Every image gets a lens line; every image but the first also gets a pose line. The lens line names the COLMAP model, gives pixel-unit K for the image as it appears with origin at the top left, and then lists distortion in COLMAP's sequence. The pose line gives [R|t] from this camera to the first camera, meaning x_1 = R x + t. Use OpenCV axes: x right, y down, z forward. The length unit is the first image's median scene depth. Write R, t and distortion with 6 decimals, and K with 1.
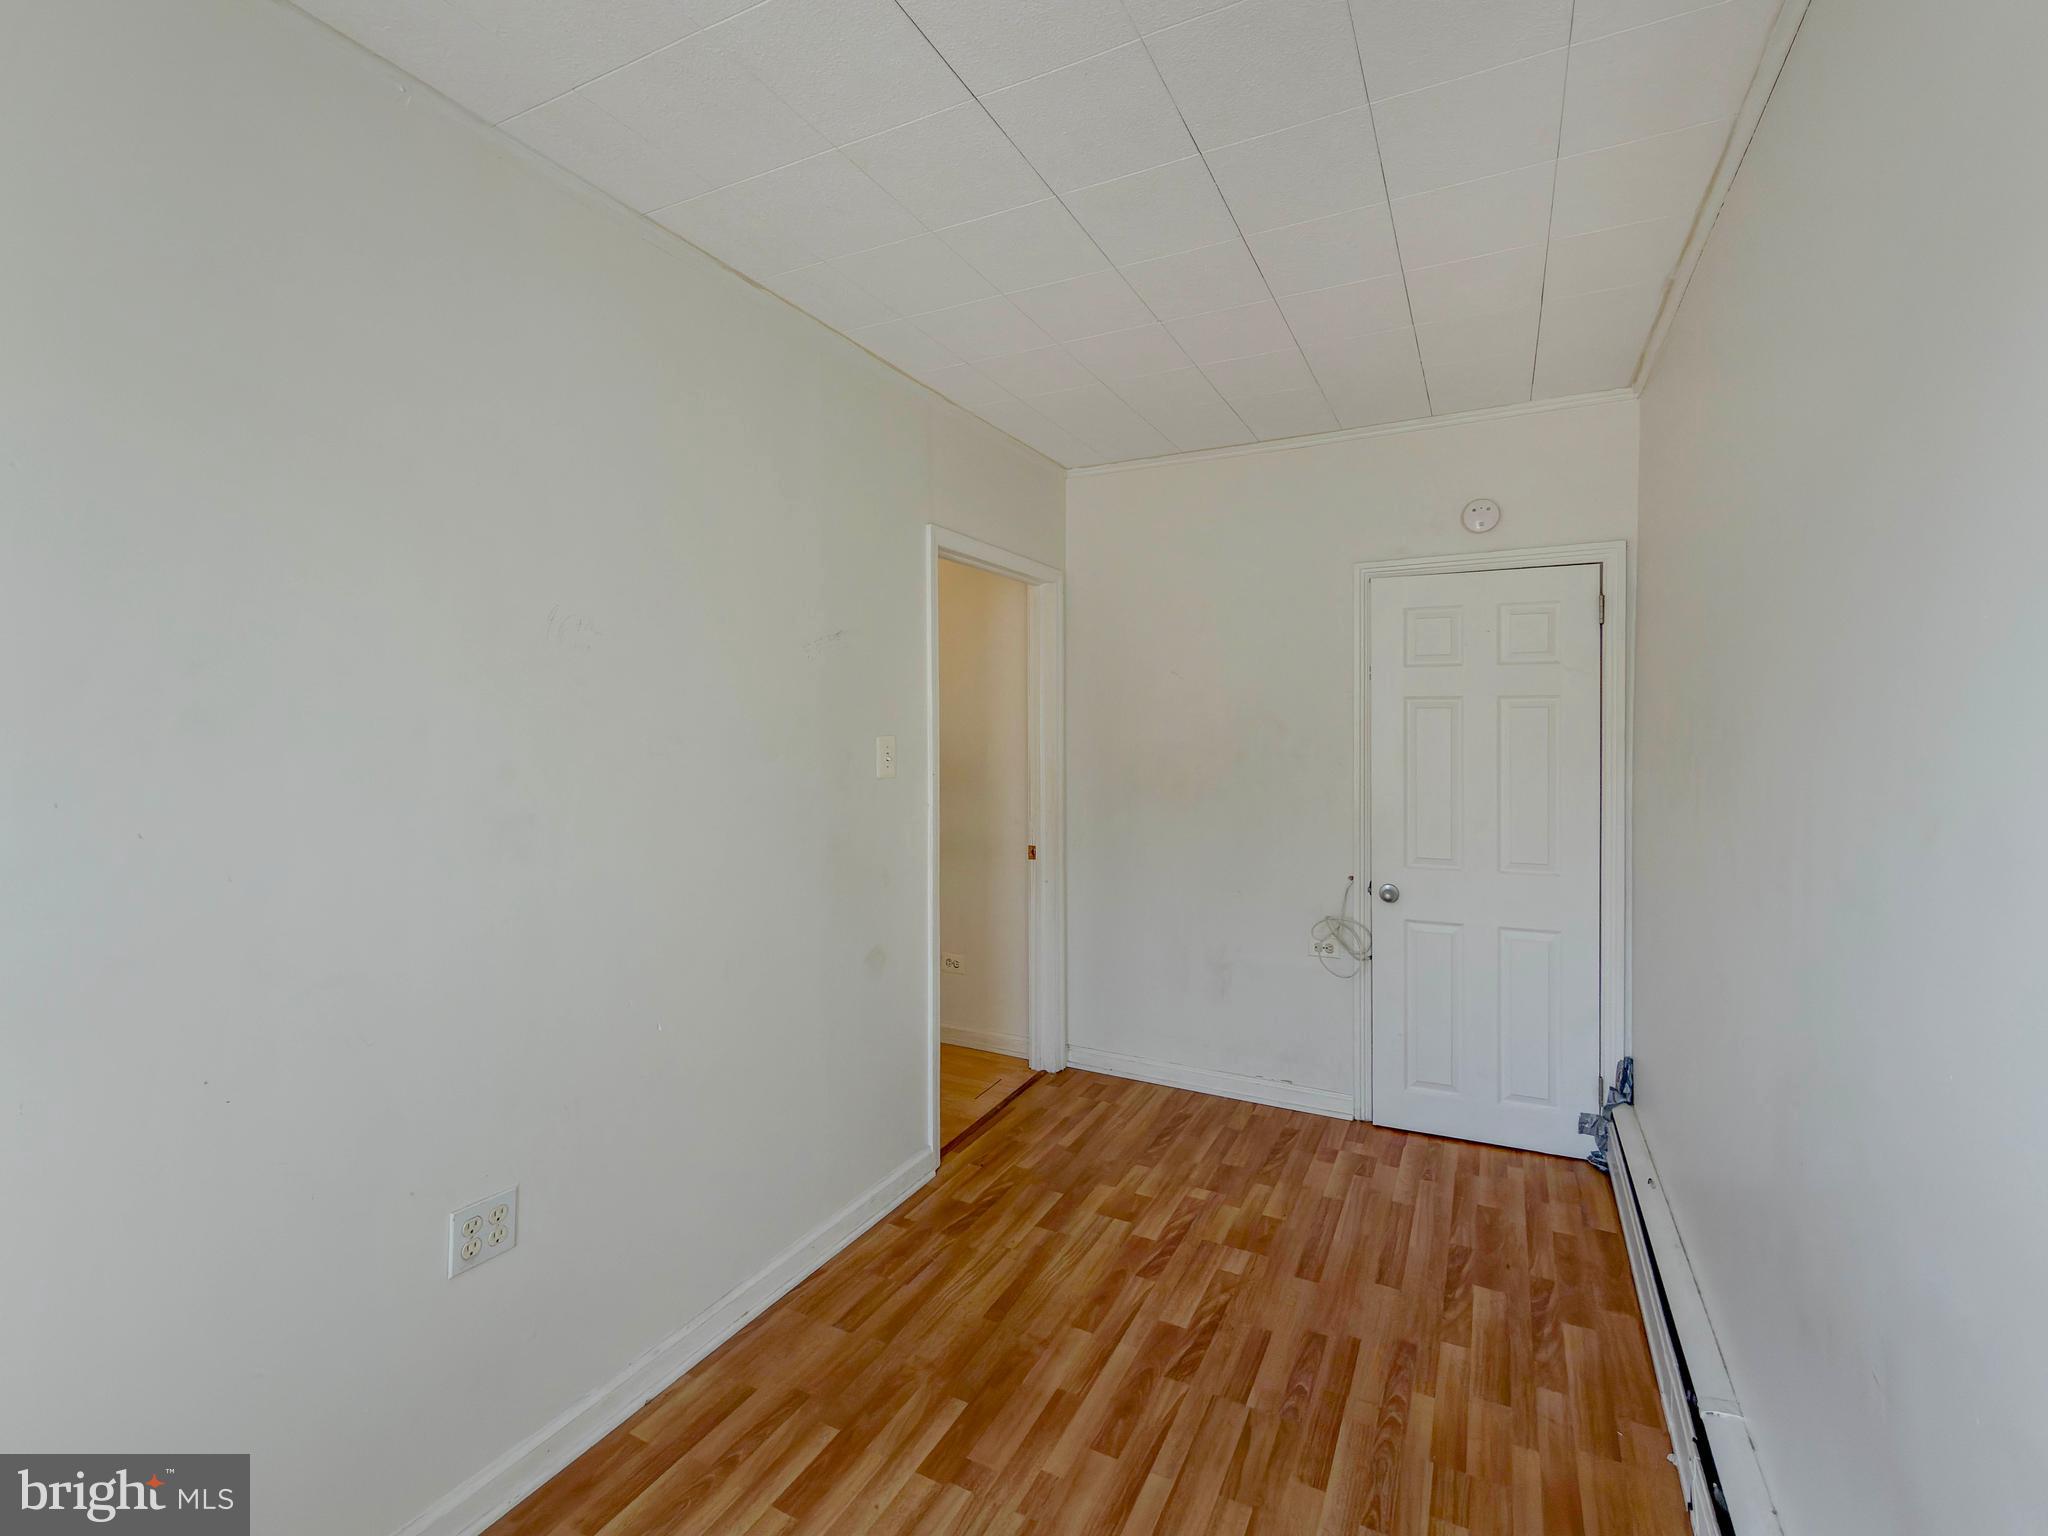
lens RADIAL K [[848.6, 0, 1023.6], [0, 848.6, 754.7], [0, 0, 1]] dist [-0.004024, -0.000261]
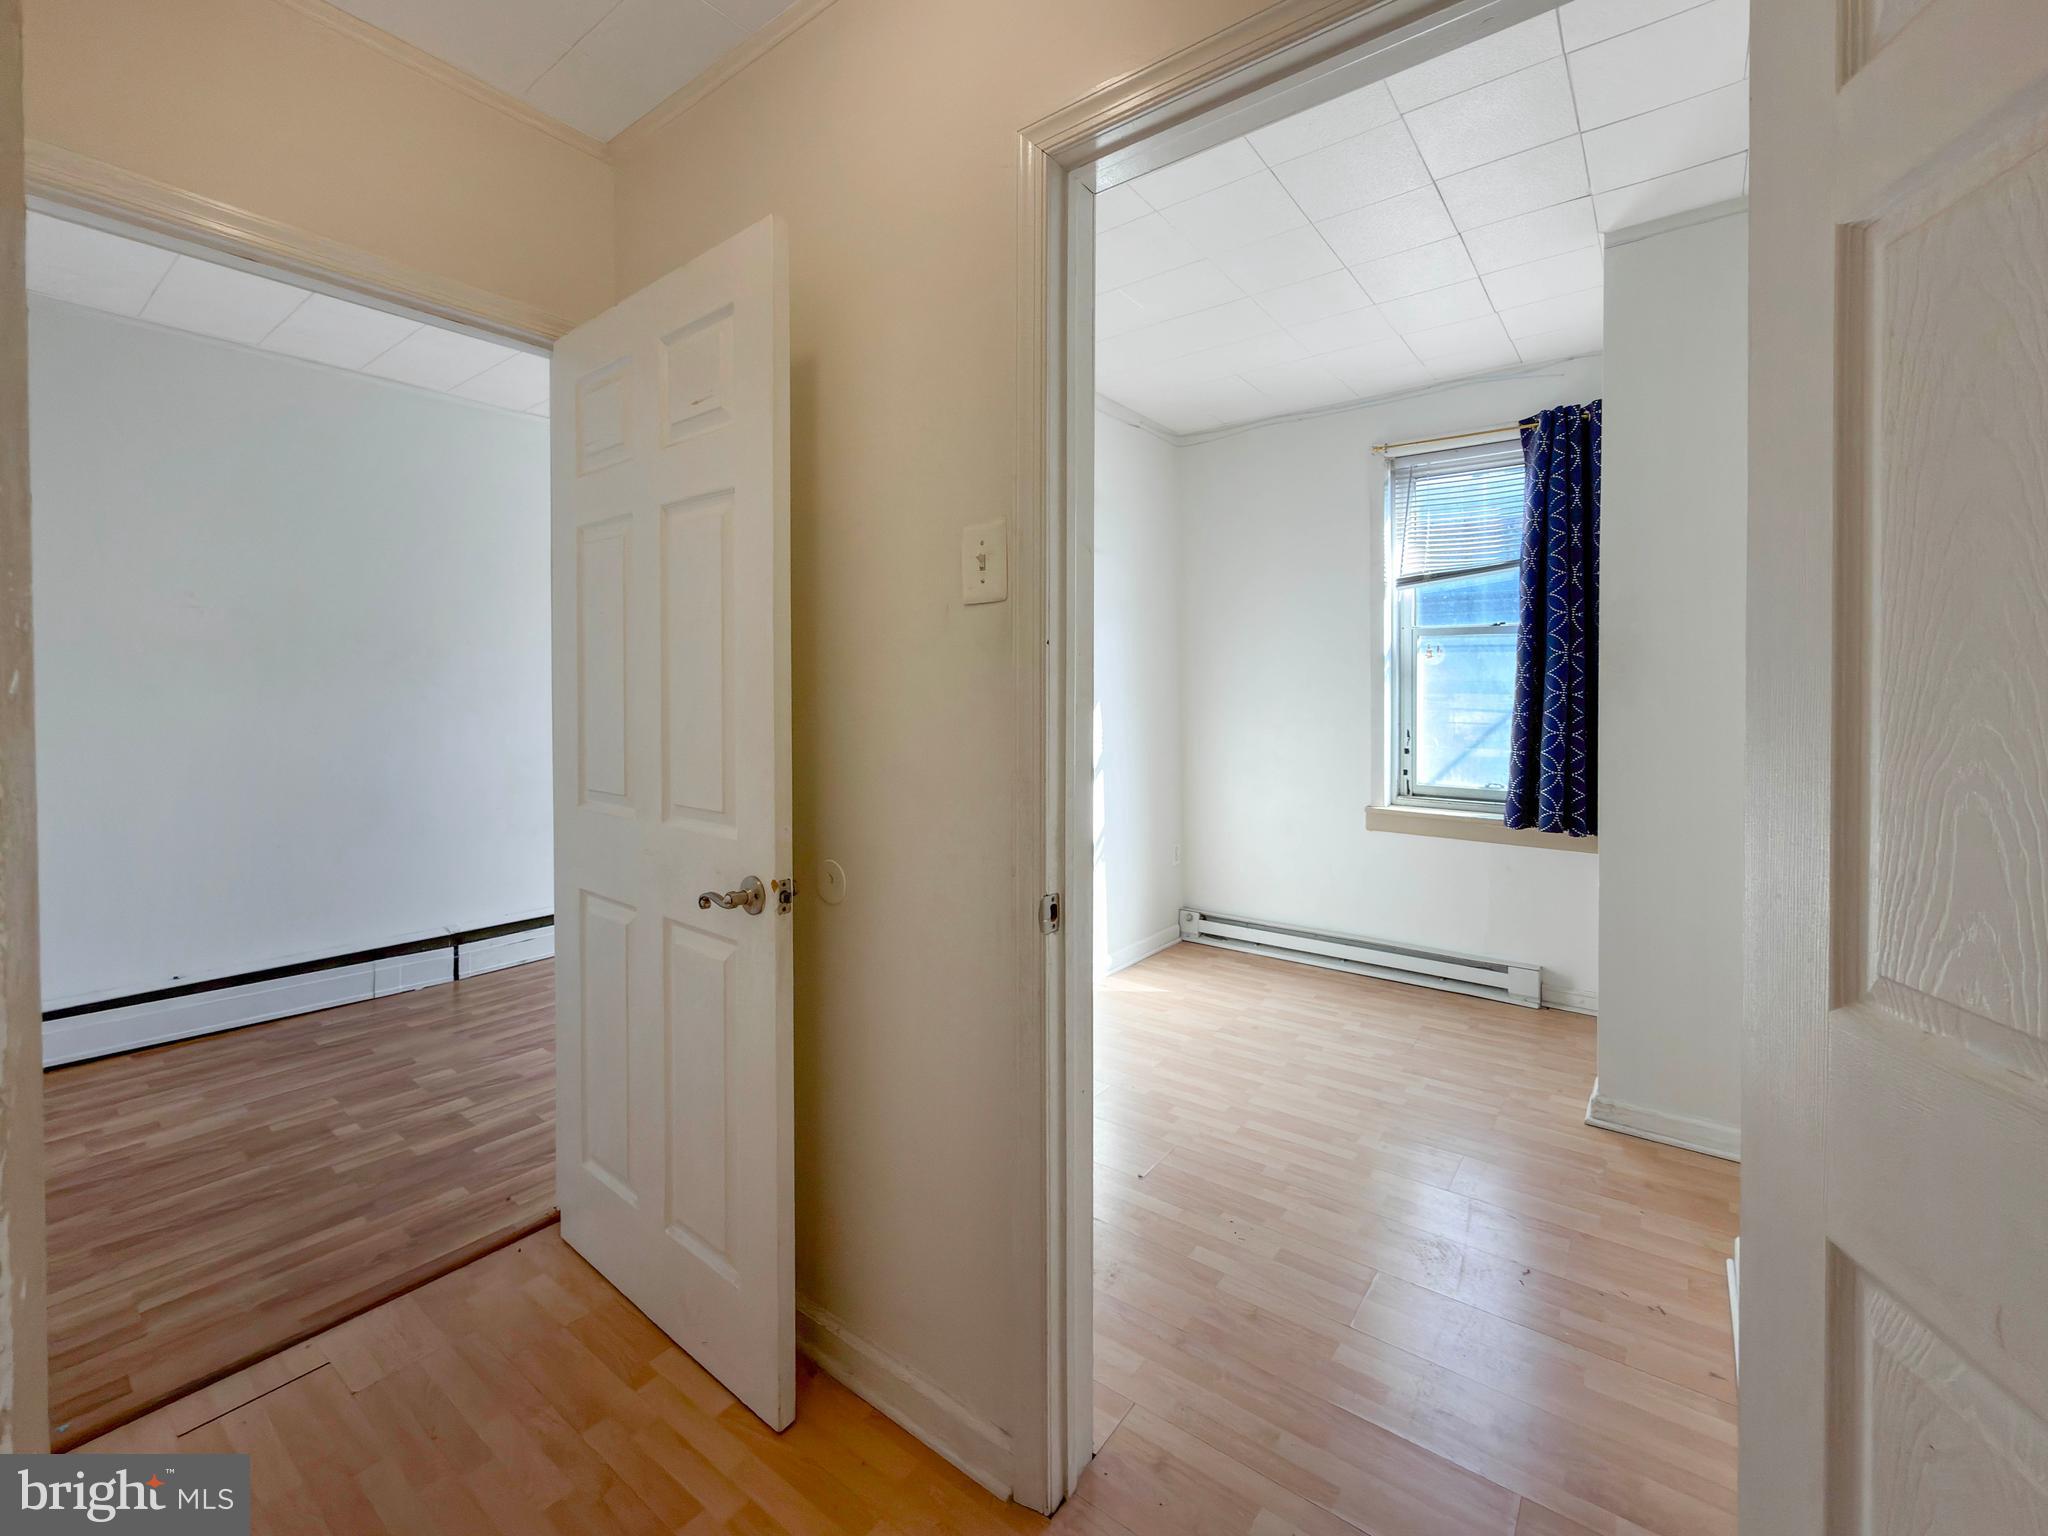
lens RADIAL K [[848.6, 0, 1023.6], [0, 848.6, 767.2], [0, 0, 1]] dist [-0.004024, -0.000261]
pose [[-0.988434, -0.022560, 0.149964, -0.635676], [-0.005187, 0.993324, 0.115243, 0.009883], [-0.151562, 0.113132, -0.981952, 1.693877]]
